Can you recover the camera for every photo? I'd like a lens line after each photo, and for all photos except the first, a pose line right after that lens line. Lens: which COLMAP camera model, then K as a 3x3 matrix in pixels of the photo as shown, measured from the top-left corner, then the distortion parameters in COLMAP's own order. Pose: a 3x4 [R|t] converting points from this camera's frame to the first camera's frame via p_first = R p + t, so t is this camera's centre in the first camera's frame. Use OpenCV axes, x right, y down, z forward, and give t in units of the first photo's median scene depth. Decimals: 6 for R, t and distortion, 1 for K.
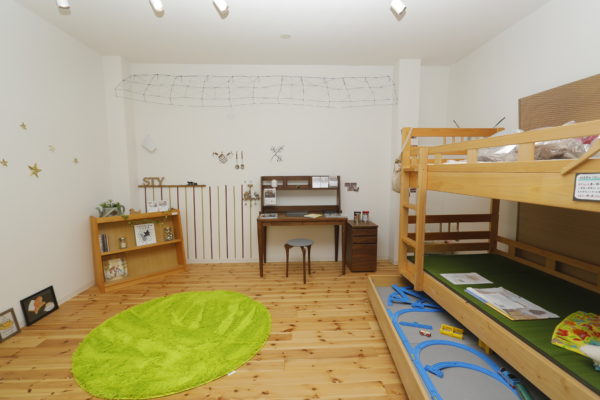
lens RADIAL K [[285.7, 0, 300.0], [0, 285.7, 200.0], [0, 0, 1]] dist [0.000209, 0.000282]
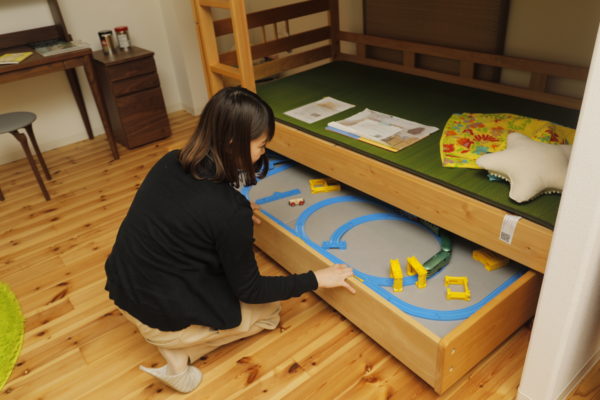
lens RADIAL K [[486.5, 0, 300.0], [0, 486.5, 200.0], [0, 0, 1]] dist [-0.008228, 0.001336]
pose [[0.803822, -0.348236, 0.482288, -0.050522], [0.134284, 0.896041, 0.423177, -0.011345], [-0.579515, -0.275395, 0.767020, 0.116709]]
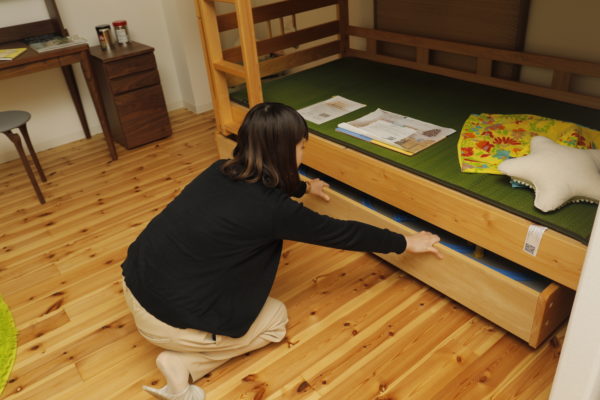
lens RADIAL K [[500.0, 0, 300.0], [0, 500.0, 200.0], [0, 0, 1]] dist [-0.002941, -0.005885]
pose [[0.807672, -0.348492, 0.475625, -0.041201], [0.134629, 0.894334, 0.426664, -0.014532], [-0.574057, -0.280572, 0.769245, 0.144574]]
